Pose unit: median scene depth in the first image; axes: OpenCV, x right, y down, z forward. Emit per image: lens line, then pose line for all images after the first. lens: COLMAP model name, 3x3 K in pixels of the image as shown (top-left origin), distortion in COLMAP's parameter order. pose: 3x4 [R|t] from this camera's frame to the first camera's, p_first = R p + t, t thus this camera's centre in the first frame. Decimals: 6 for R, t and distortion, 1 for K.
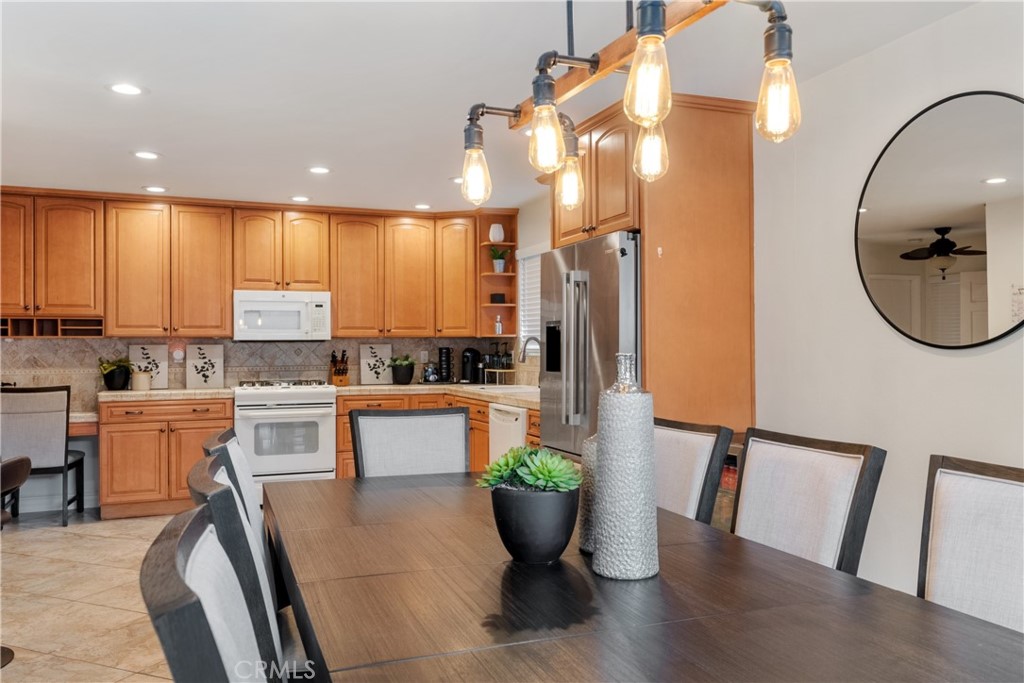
lens RADIAL K [[786.2, 0, 511.2], [0, 786.2, 336.5], [0, 0, 1]] dist [0.008056, 0.001464]
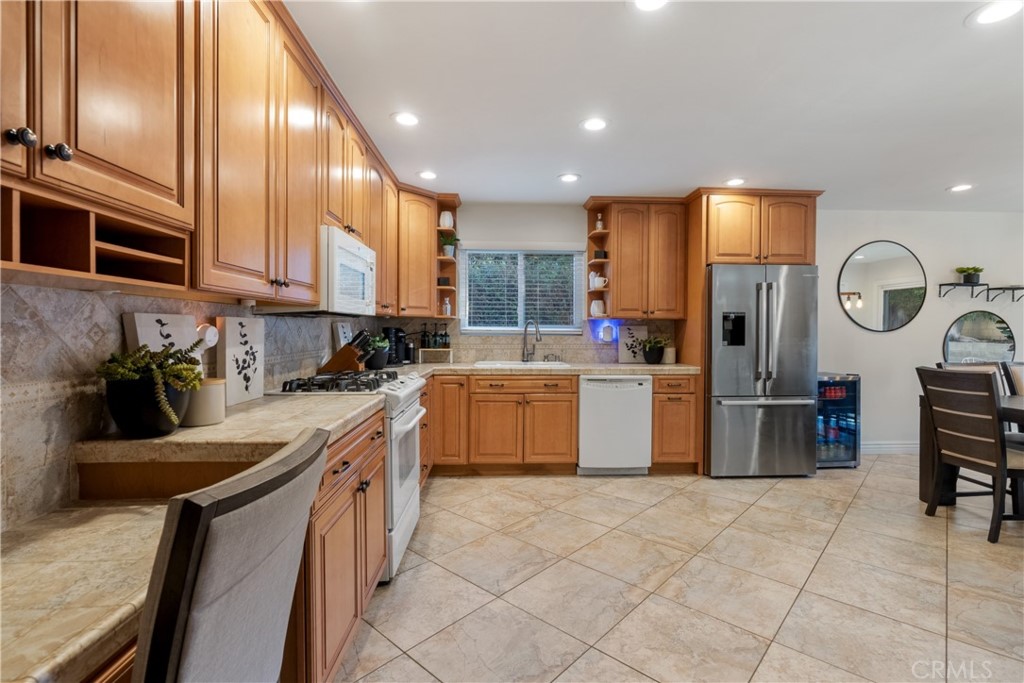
lens RADIAL K [[477.5, 0, 516.3], [0, 477.5, 335.9], [0, 0, 1]] dist [-0.000646, 0.000137]
pose [[0.324959, -0.006214, 0.945708, -0.641140], [-0.019028, 0.999733, 0.013107, 0.015442], [-0.945537, -0.022254, 0.324754, 0.748059]]
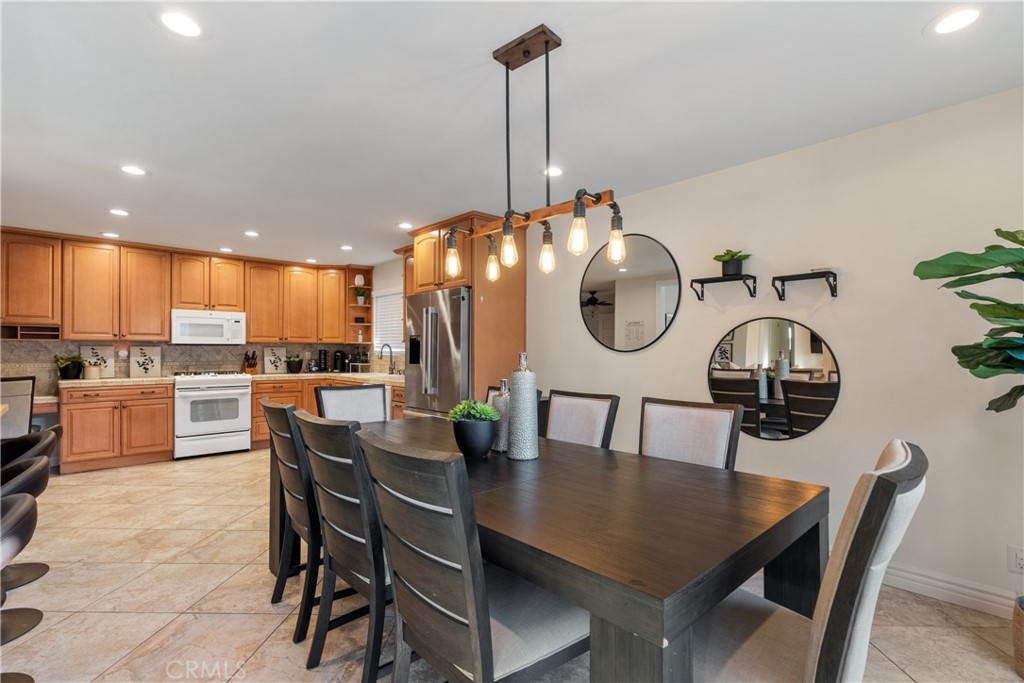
lens RADIAL K [[474.2, 0, 512.8], [0, 474.2, 347.3], [0, 0, 1]] dist [0.000162, 0.000465]
pose [[0.930490, 0.009306, 0.366200, -0.087590], [-0.011578, 0.999925, 0.004007, 0.000588], [-0.366135, -0.007968, 0.930527, -0.041437]]
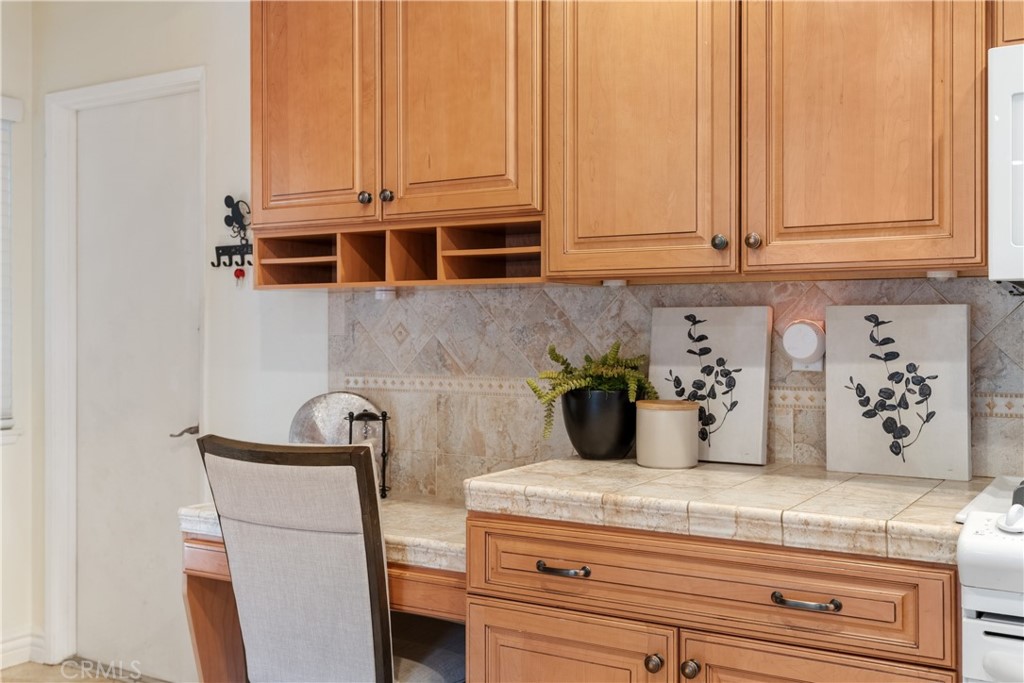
lens RADIAL K [[1020.9, 0, 520.8], [0, 1020.9, 320.2], [0, 0, 1]] dist [0.022896, 0.000272]
pose [[0.605055, 0.000268, -0.796184, -0.203907], [0.007929, 0.999948, 0.006362, 0.012686], [0.796144, -0.010163, 0.605022, 0.721358]]
